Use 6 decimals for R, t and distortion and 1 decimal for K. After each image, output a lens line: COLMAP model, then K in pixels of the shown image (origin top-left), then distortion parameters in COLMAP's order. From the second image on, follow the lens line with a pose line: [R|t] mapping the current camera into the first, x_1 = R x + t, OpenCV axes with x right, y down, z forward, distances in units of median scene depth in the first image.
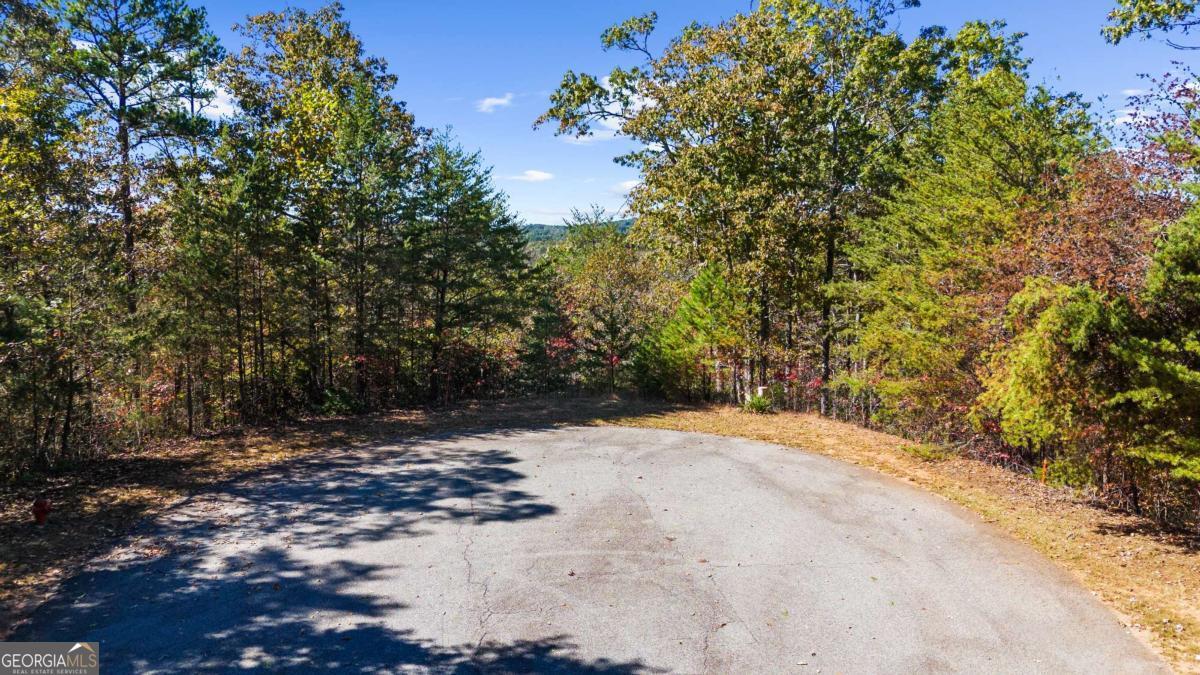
lens RADIAL K [[841.3, 0, 600.8], [0, 841.3, 335.0], [0, 0, 1]] dist [0.001955, -0.002748]
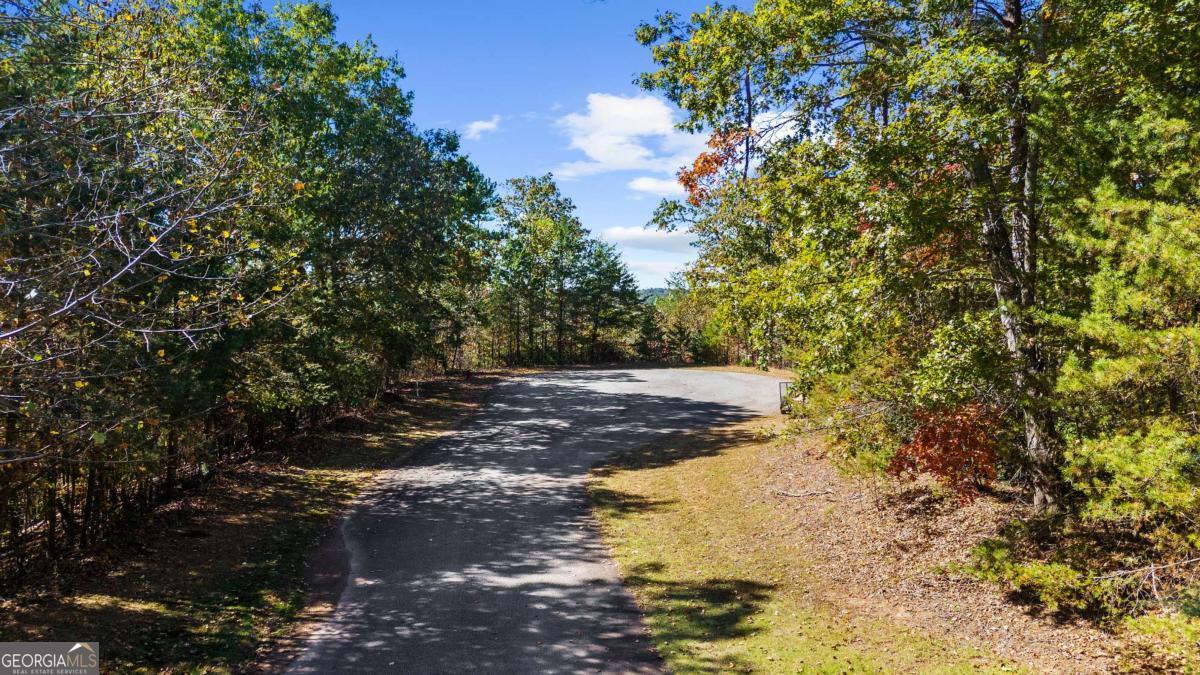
lens RADIAL K [[841.3, 0, 600.6], [0, 841.3, 338.1], [0, 0, 1]] dist [0.001955, -0.002748]
pose [[0.989931, 0.008197, -0.141314, 0.101397], [-0.018385, 0.997311, -0.070938, 0.146671], [0.140353, 0.072822, 0.987420, -0.943402]]
